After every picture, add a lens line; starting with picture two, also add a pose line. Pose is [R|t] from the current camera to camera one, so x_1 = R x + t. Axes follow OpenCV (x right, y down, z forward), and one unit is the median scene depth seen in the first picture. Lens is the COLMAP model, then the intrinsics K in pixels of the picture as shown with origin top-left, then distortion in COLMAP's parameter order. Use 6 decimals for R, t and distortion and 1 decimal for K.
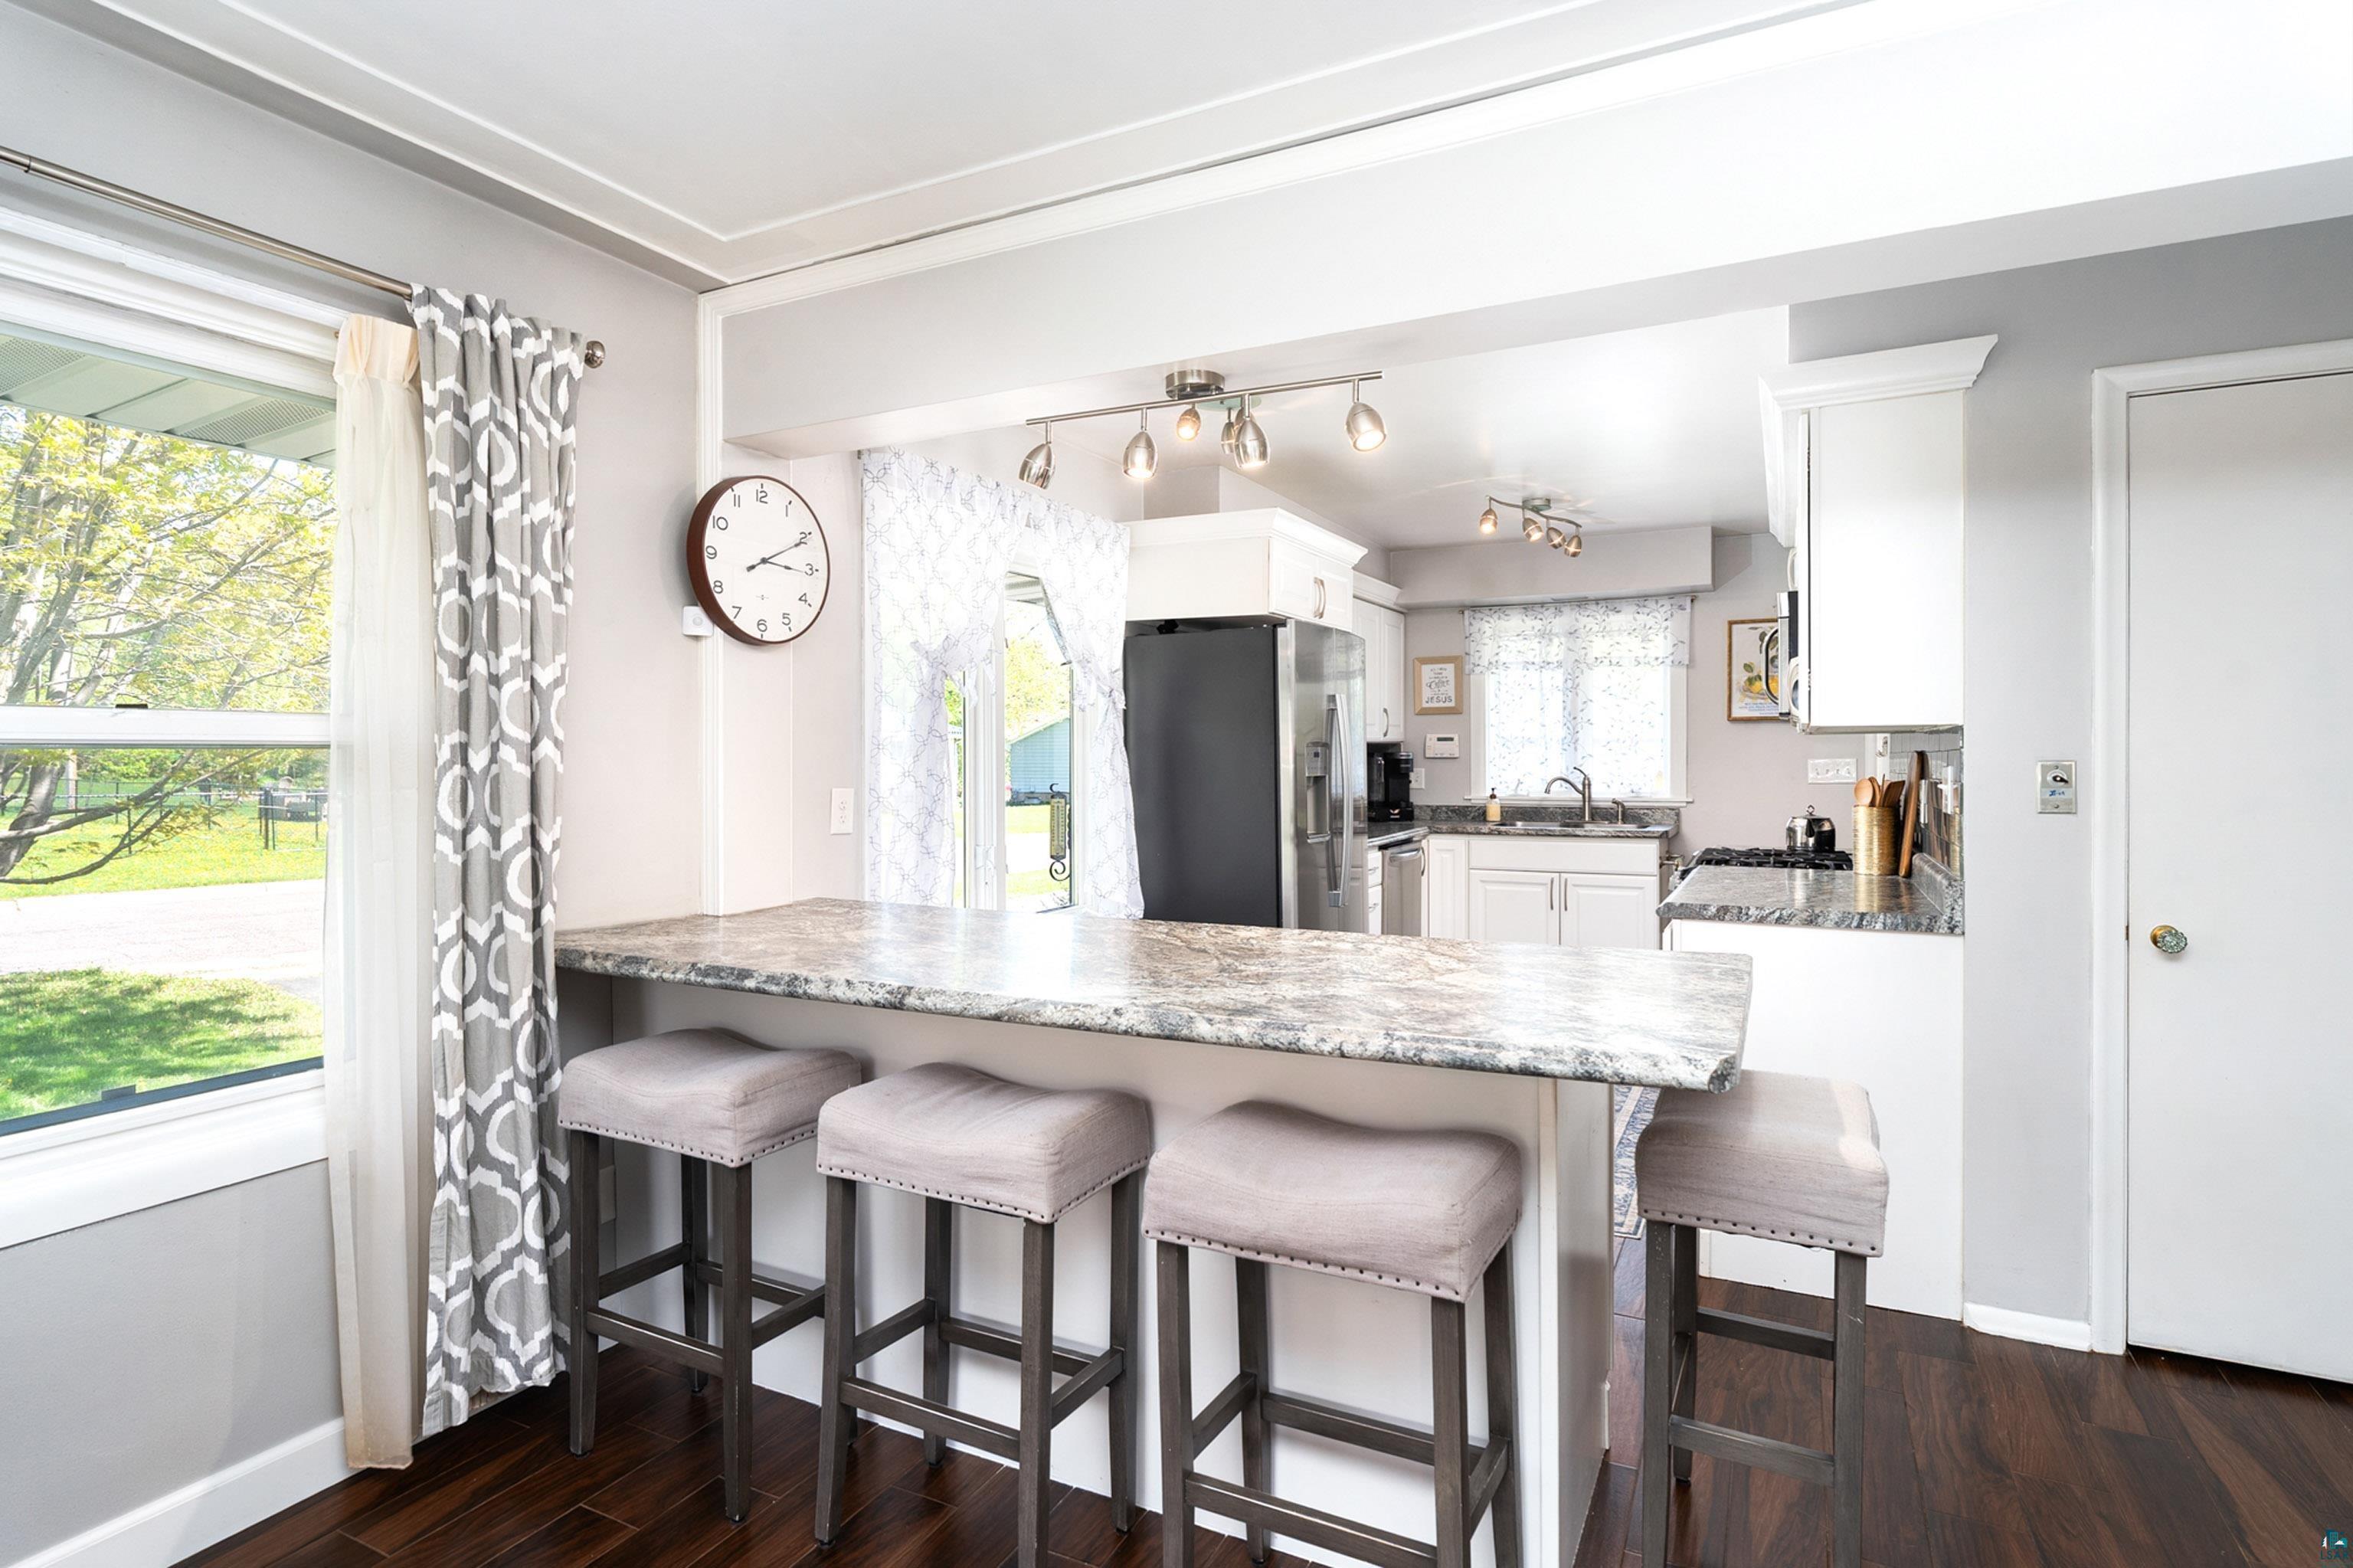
lens RADIAL K [[1202.6, 0, 1174.5], [0, 1202.6, 781.1], [0, 0, 1]] dist [-0.002218, 0.000324]
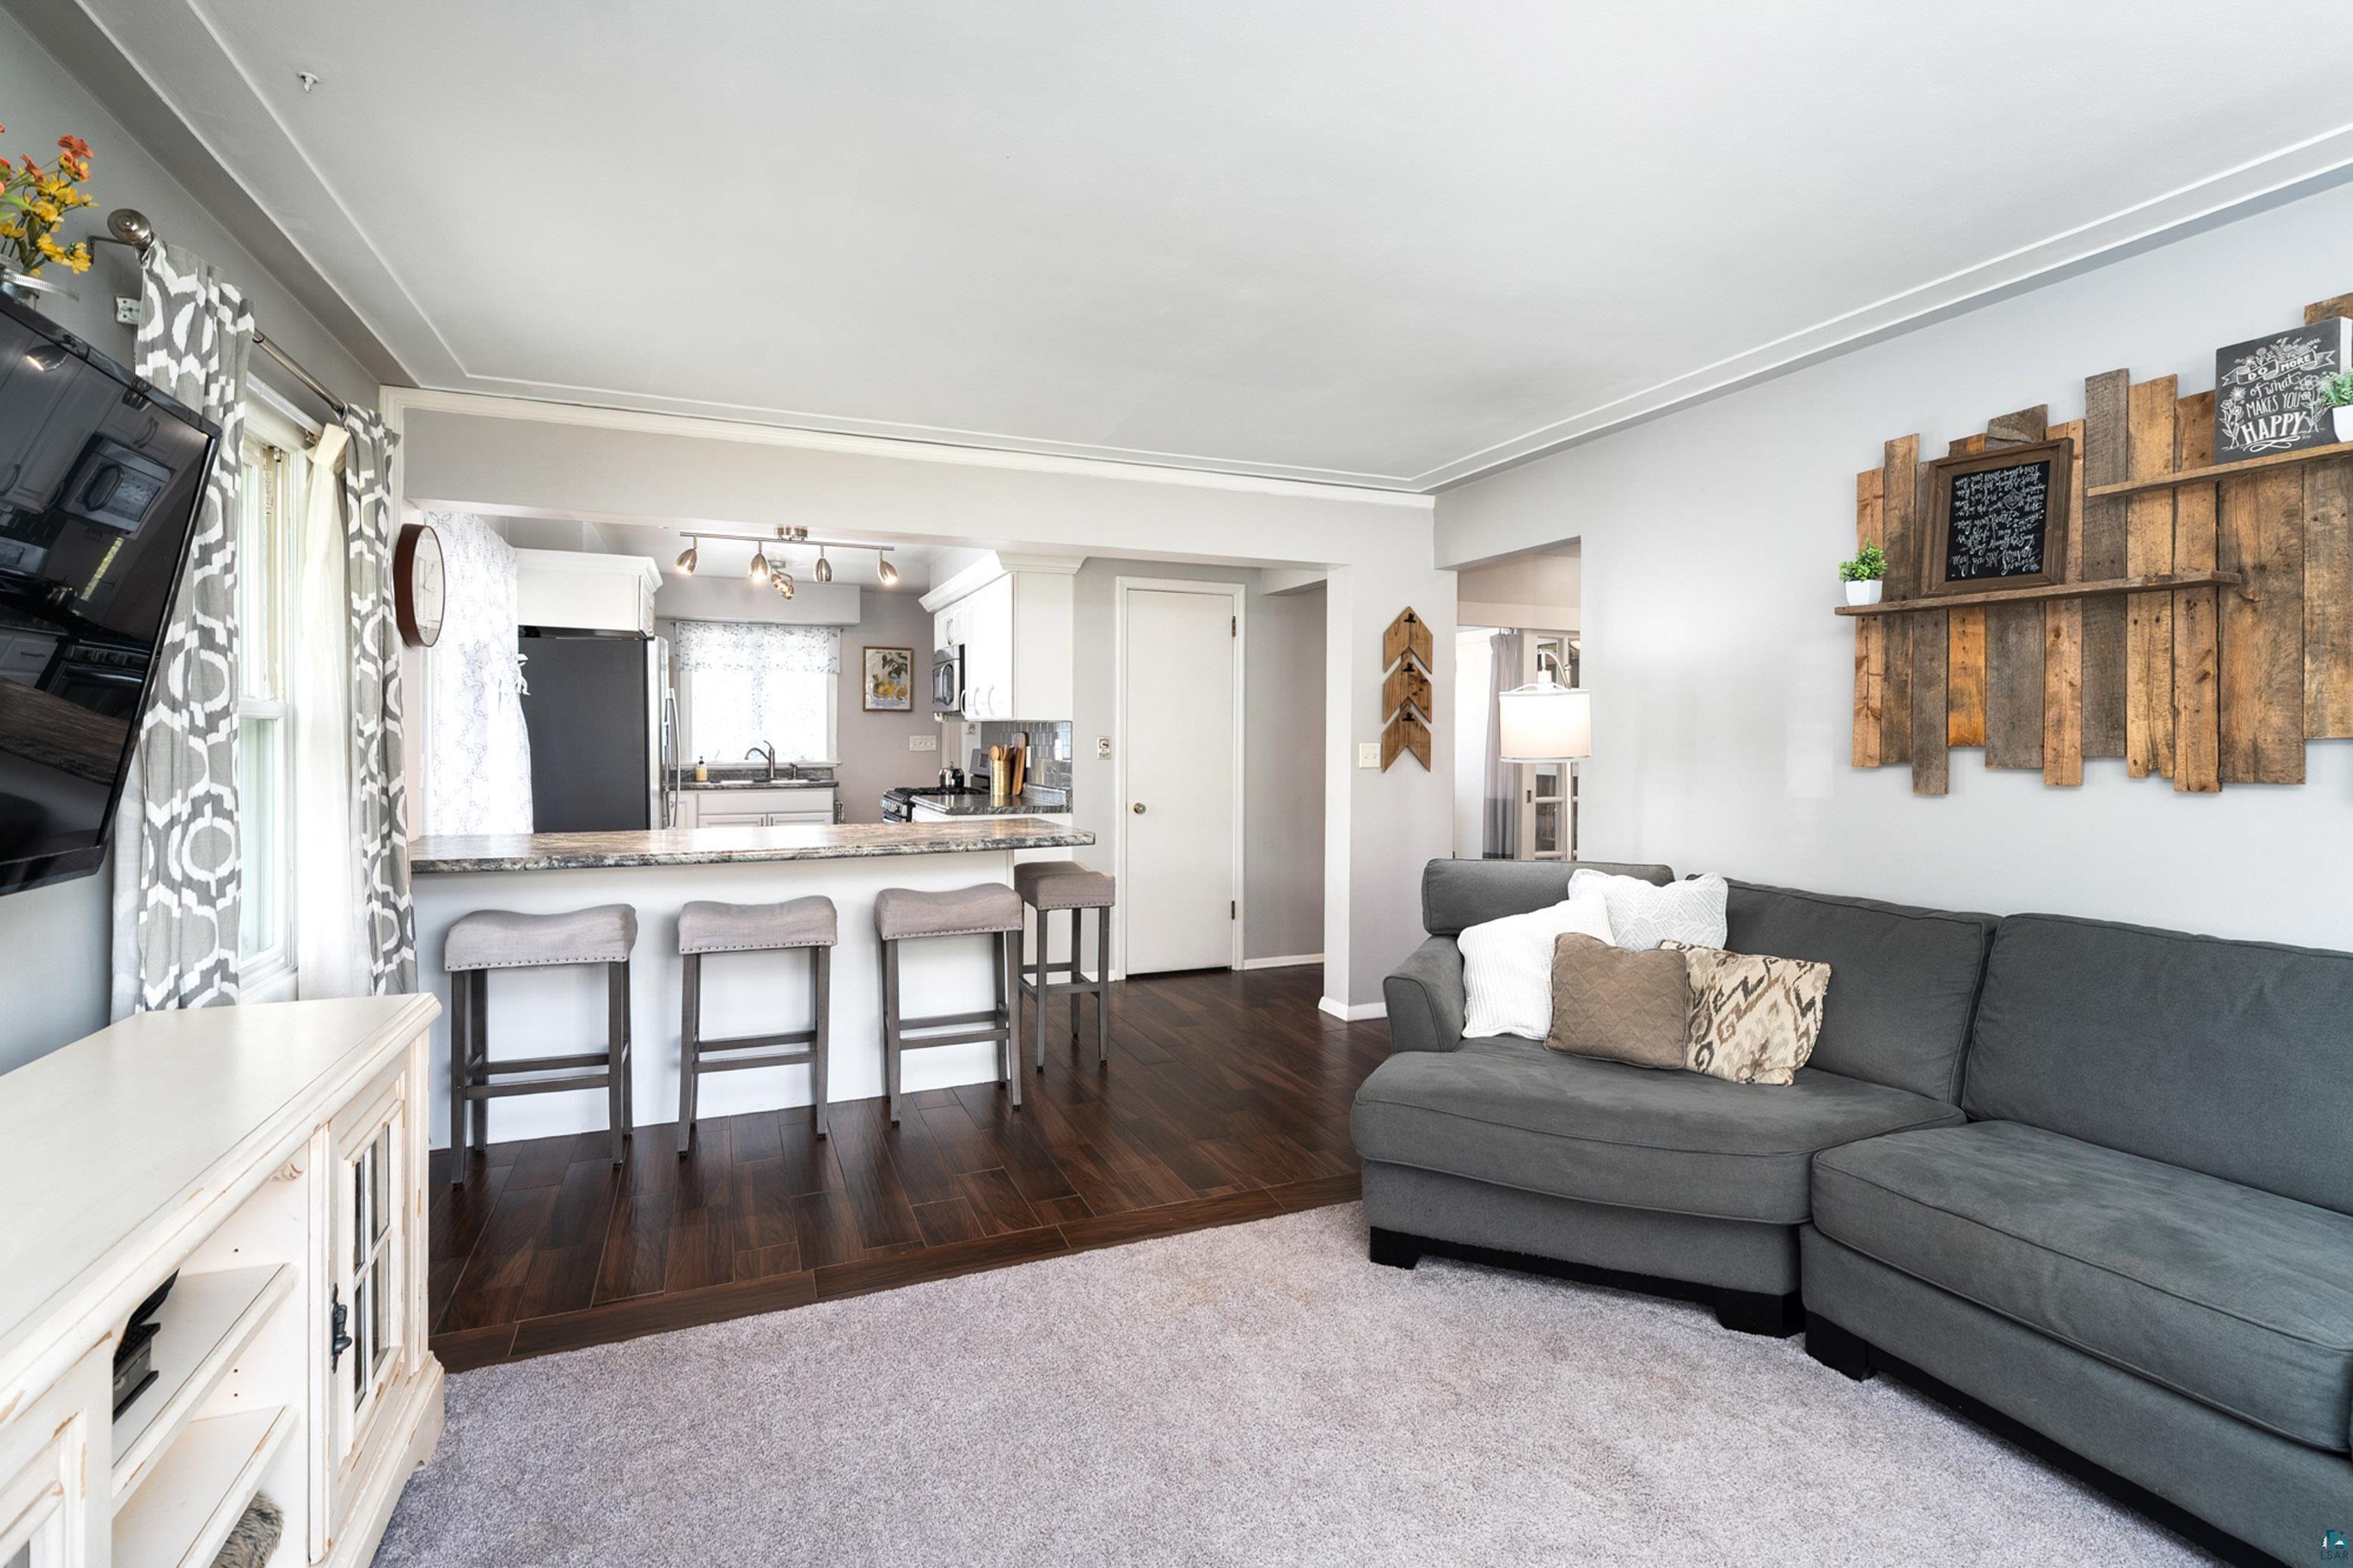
lens RADIAL K [[1084.3, 0, 1177.0], [0, 1084.3, 745.8], [0, 0, 1]] dist [-0.003206, -0.000122]
pose [[0.649248, -0.000489, 0.760577, -0.324735], [0.008265, 0.999945, -0.006412, 0.006484], [-0.760532, 0.010449, 0.649216, -0.203975]]
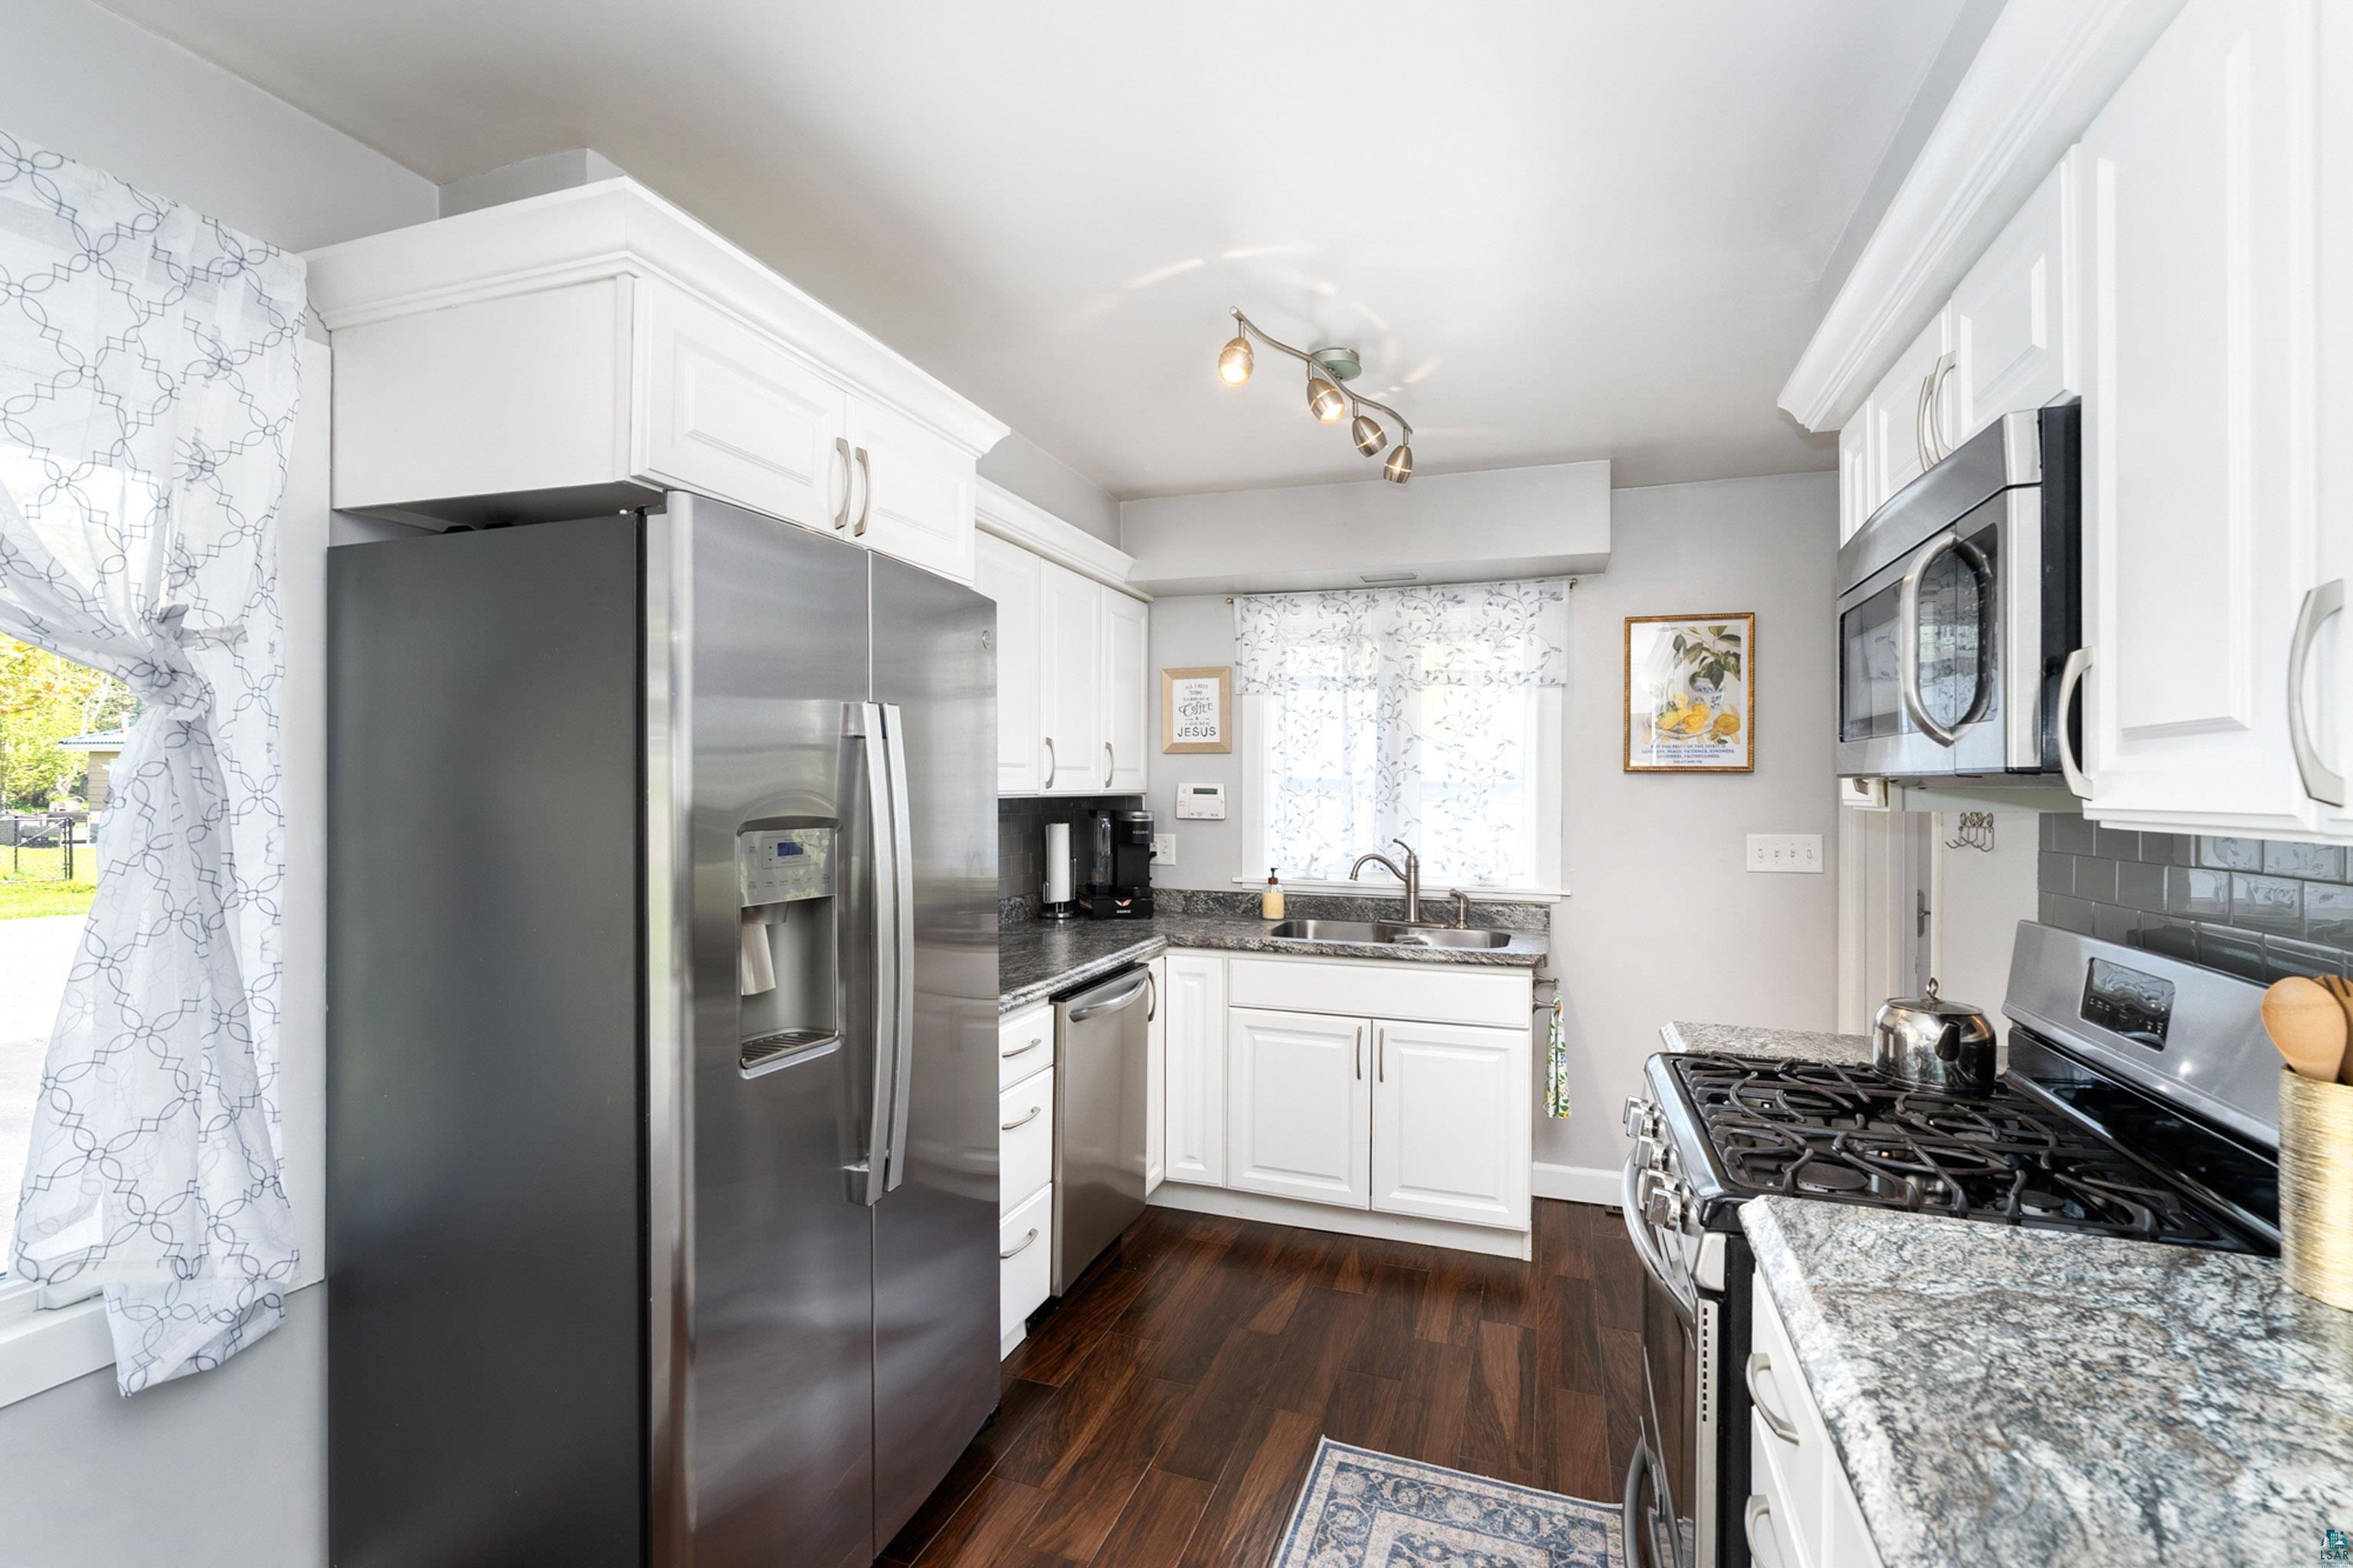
lens RADIAL K [[1084.3, 0, 1177.0], [0, 1084.3, 782.9], [0, 0, 1]] dist [-0.003206, -0.000122]
pose [[0.990785, 0.014181, 0.134702, 0.138142], [-0.010798, 0.999609, -0.025810, -0.025589], [-0.135015, 0.024118, 0.990550, 0.437741]]
